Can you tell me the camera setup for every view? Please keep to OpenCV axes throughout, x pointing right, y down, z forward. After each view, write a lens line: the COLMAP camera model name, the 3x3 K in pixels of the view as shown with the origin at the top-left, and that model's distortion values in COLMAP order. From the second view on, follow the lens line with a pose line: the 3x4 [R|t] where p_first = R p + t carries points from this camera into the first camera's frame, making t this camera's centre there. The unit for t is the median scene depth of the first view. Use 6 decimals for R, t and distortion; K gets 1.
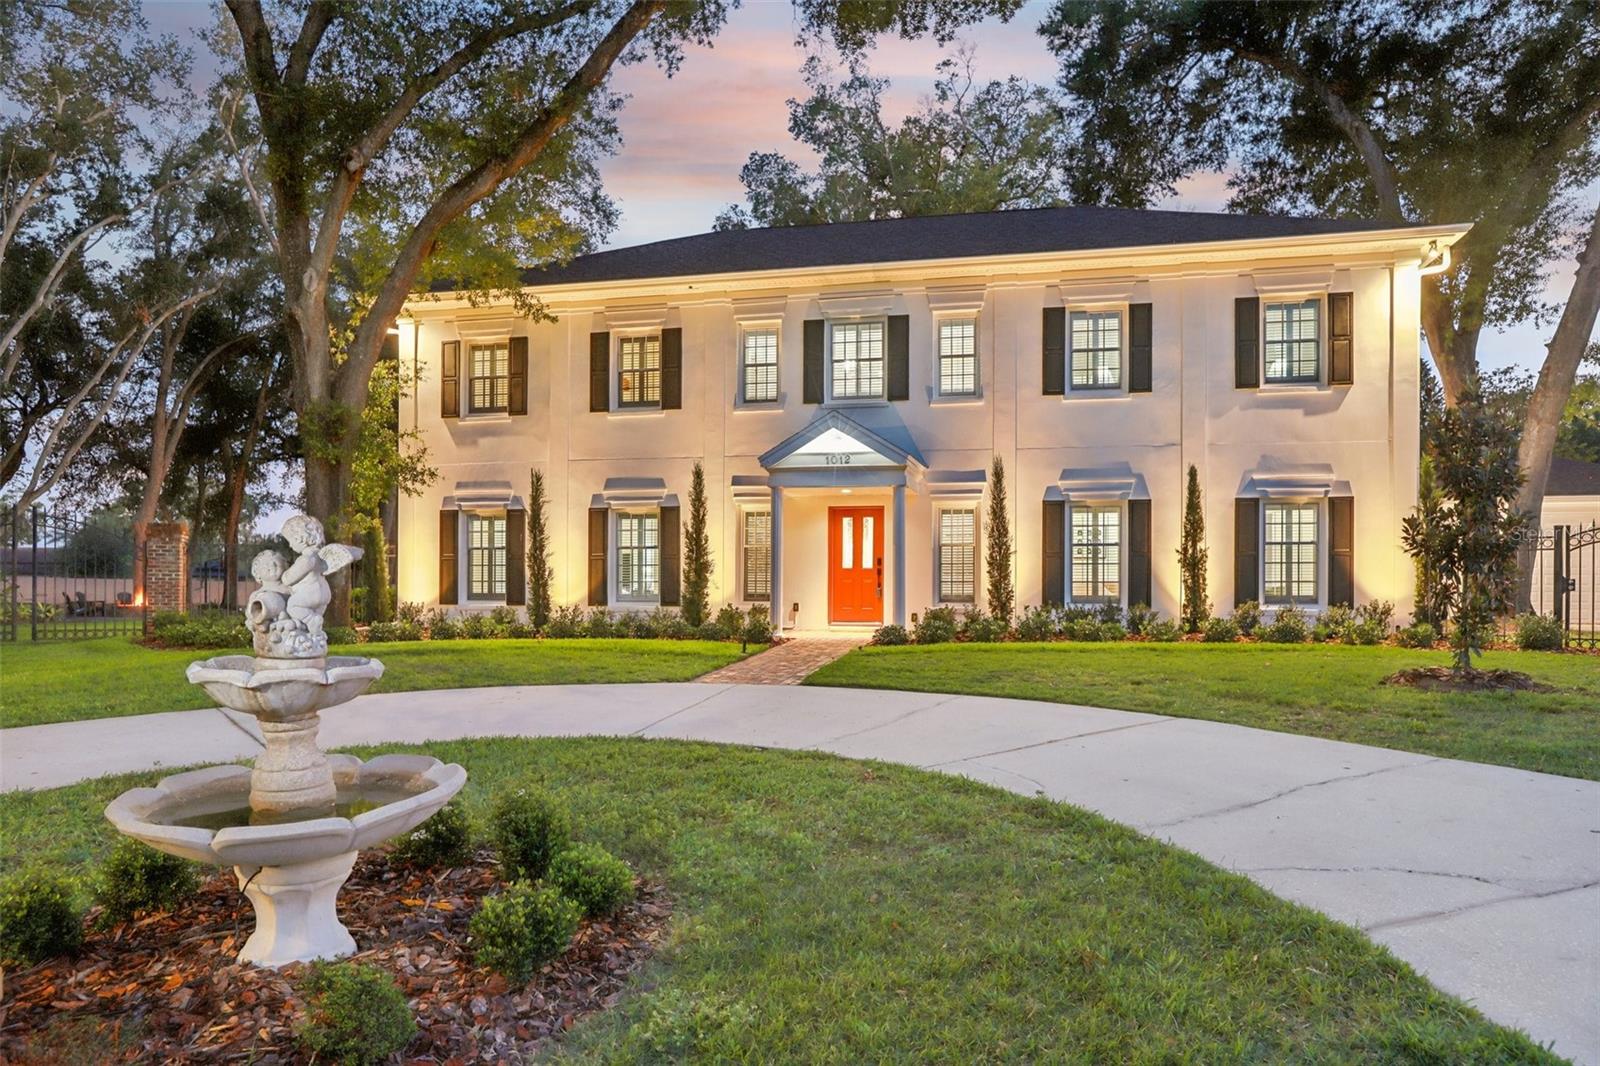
lens RADIAL K [[1114.8, 0, 835.4], [0, 1114.8, 565.2], [0, 0, 1]] dist [-0.027456, 0.022985]
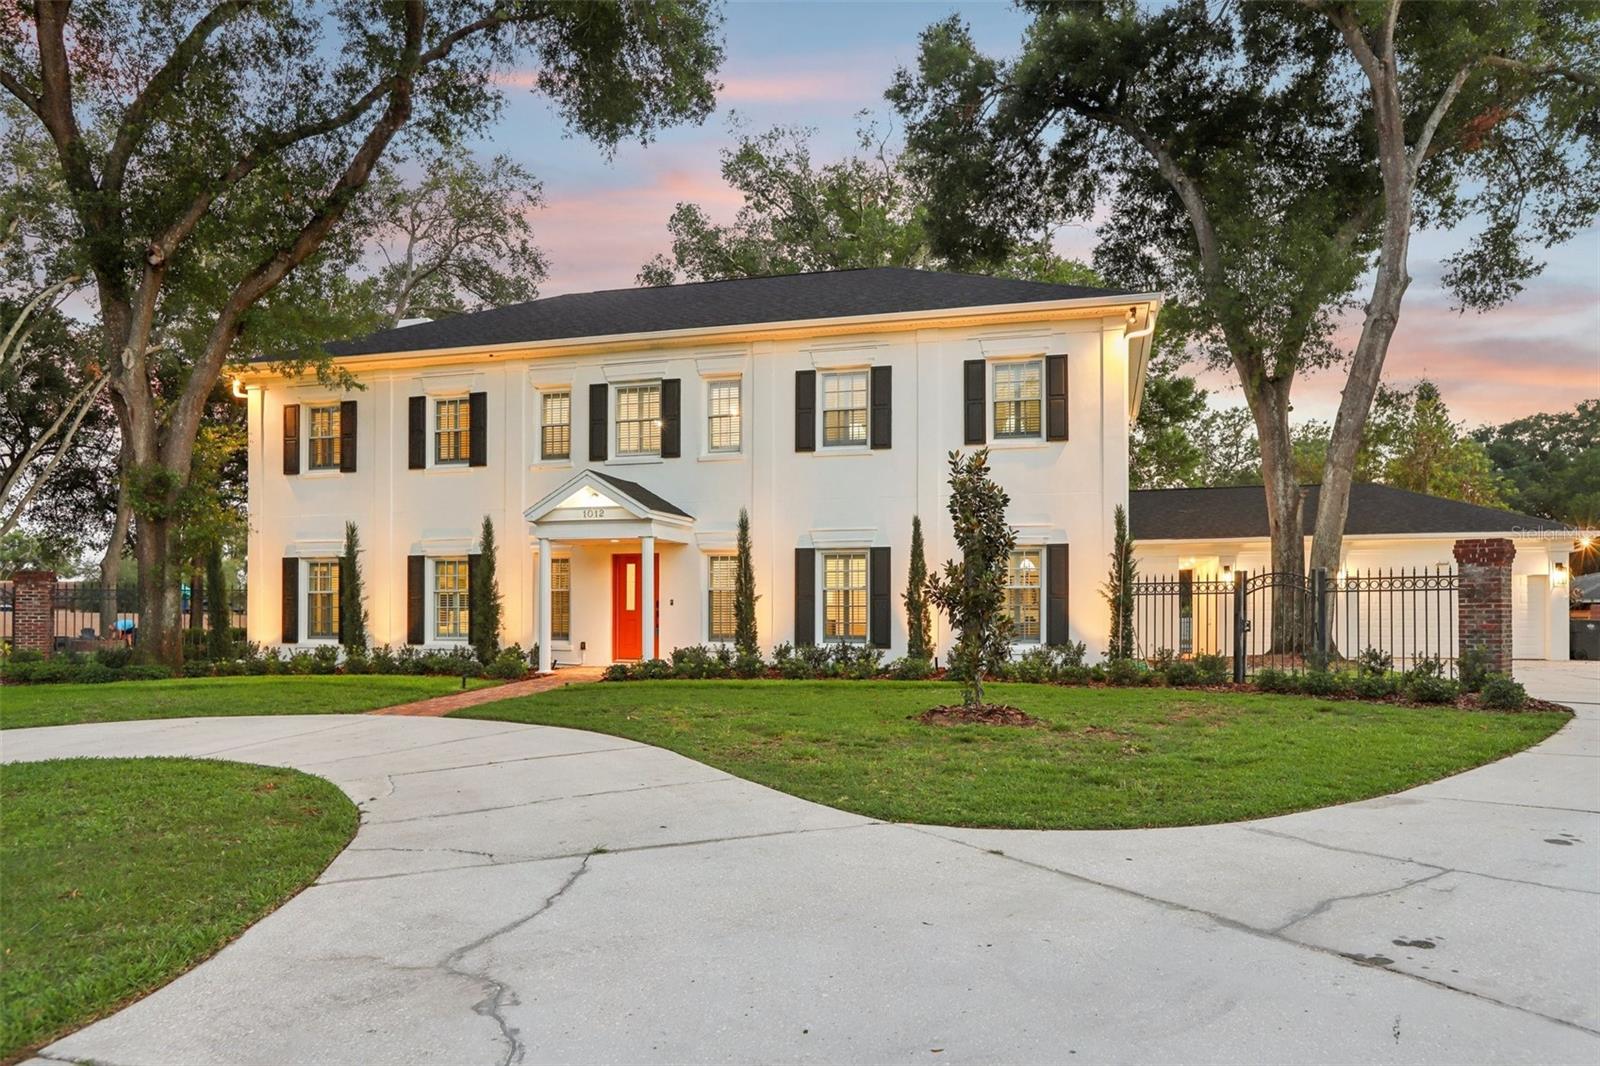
lens RADIAL K [[1114.8, 0, 782.0], [0, 1114.8, 595.4], [0, 0, 1]] dist [-0.027456, 0.022985]
pose [[0.998626, -0.002316, -0.052351, 0.226262], [0.002232, 0.999996, -0.001670, -0.009974], [0.052355, 0.001551, 0.998627, -0.087510]]
